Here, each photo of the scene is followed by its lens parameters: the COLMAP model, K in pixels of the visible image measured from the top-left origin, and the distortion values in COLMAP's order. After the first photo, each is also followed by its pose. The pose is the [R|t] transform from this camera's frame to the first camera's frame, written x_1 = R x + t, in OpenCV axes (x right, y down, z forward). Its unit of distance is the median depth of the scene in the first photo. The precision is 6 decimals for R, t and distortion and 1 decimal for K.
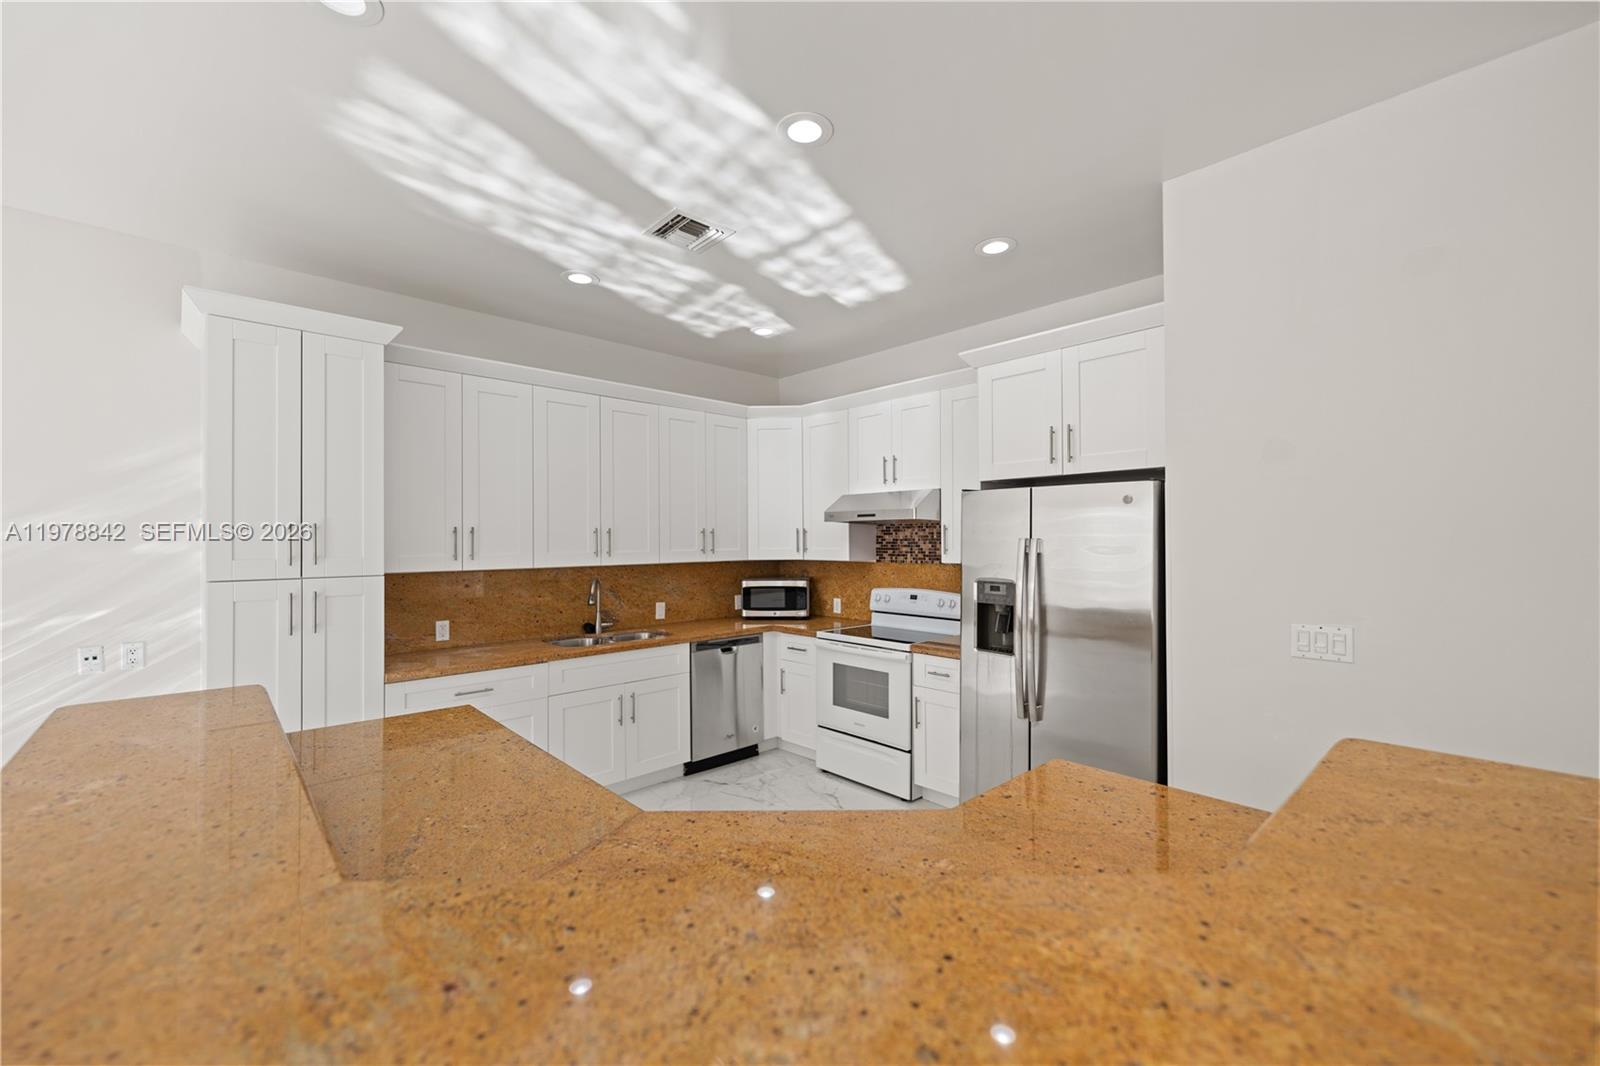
lens RADIAL K [[647.7, 0, 797.5], [0, 647.7, 530.2], [0, 0, 1]] dist [-0.000323, -0.000313]
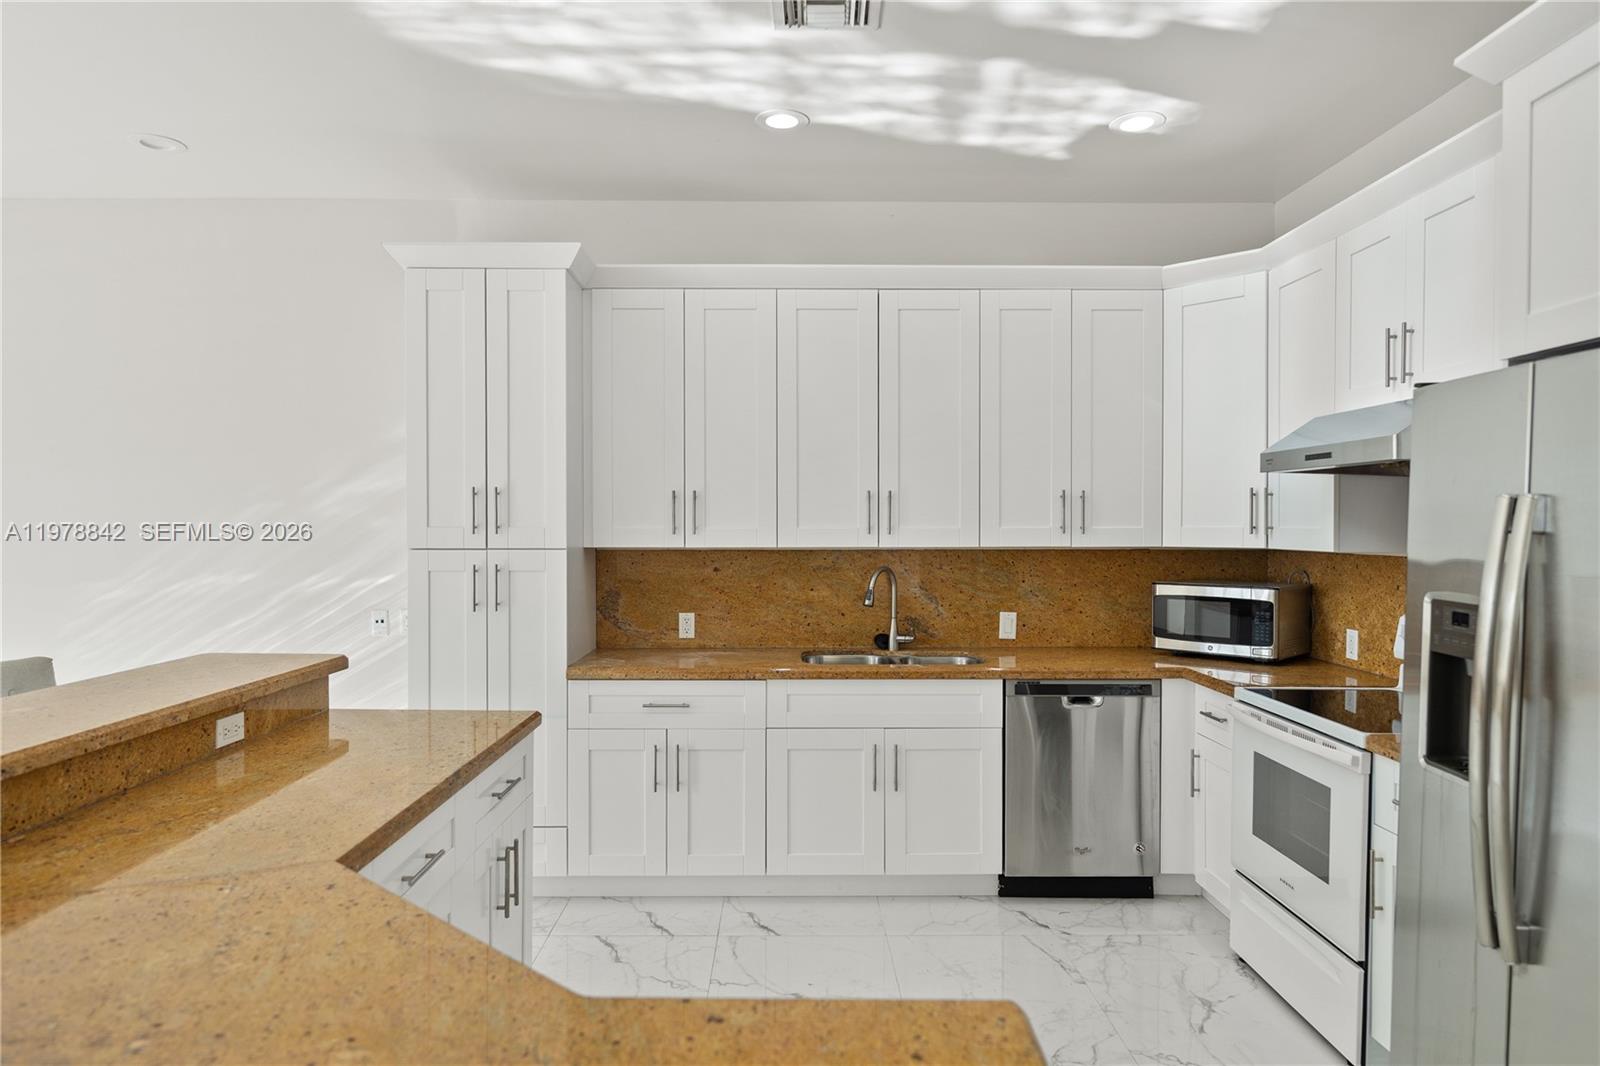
lens RADIAL K [[999.2, 0, 791.5], [0, 999.2, 534.0], [0, 0, 1]] dist [0.000132, 0.000105]
pose [[0.734742, 0.014619, -0.678189, 0.326379], [0.004229, 0.999650, 0.026129, 0.013961], [0.678334, -0.022066, 0.734423, 0.192359]]
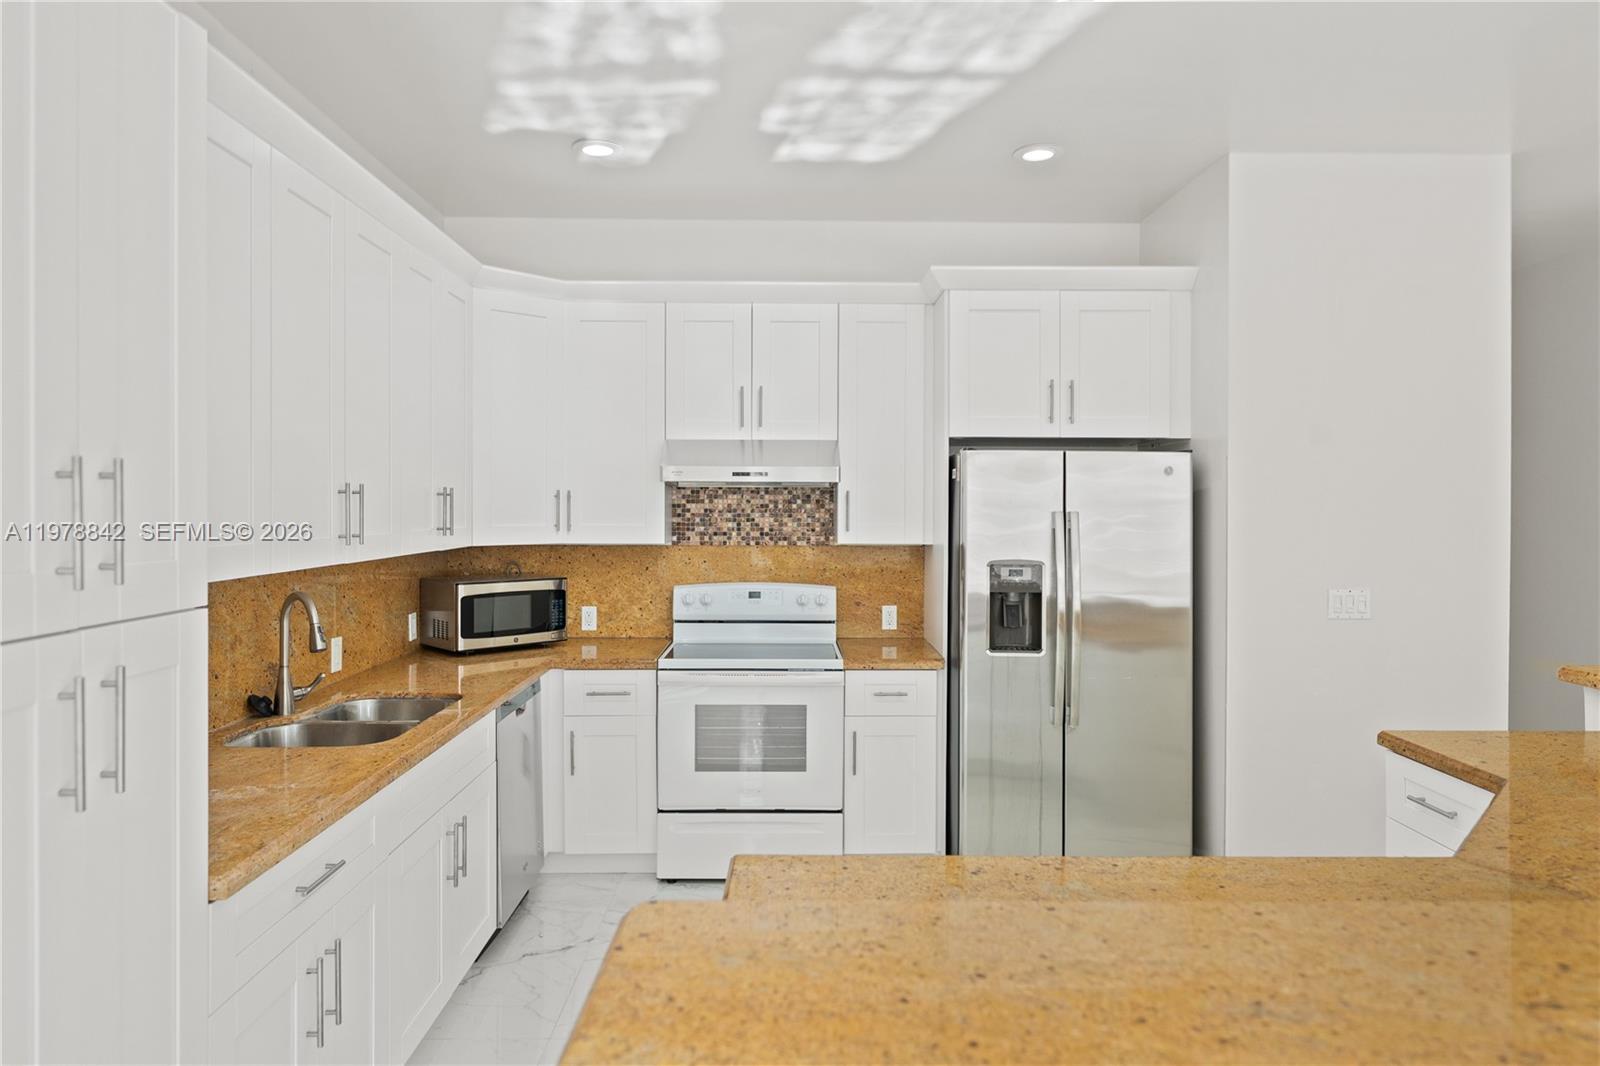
lens RADIAL K [[990.3, 0, 804.7], [0, 990.3, 489.3], [0, 0, 1]] dist [-0.002738, -0.000010]
pose [[0.669219, 0.019685, 0.742804, -0.617784], [-0.018418, 0.999781, -0.009901, 0.001458], [-0.742837, -0.007055, 0.669435, 0.283690]]
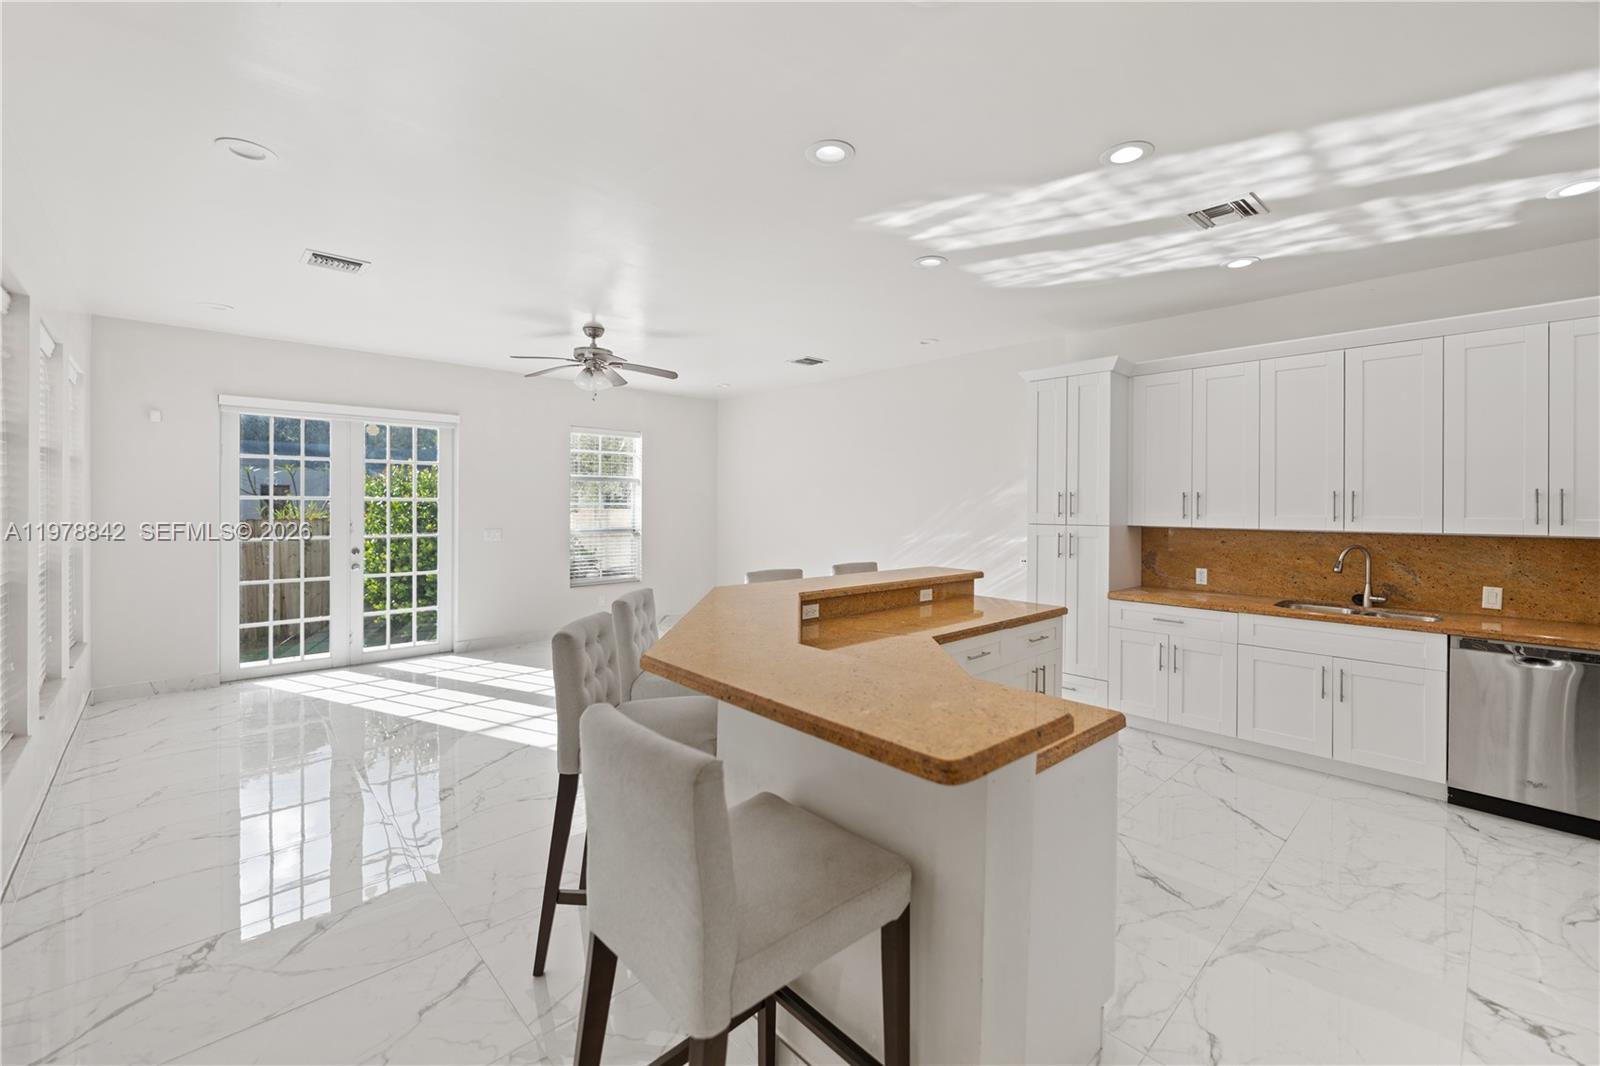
lens RADIAL K [[668.4, 0, 806.5], [0, 668.4, 492.2], [0, 0, 1]] dist [0.001292, -0.000116]
pose [[-0.000215, -0.014225, -0.999899, 0.670582], [0.006680, 0.999876, -0.014226, 0.007571], [0.999978, -0.006683, -0.000120, 0.228962]]
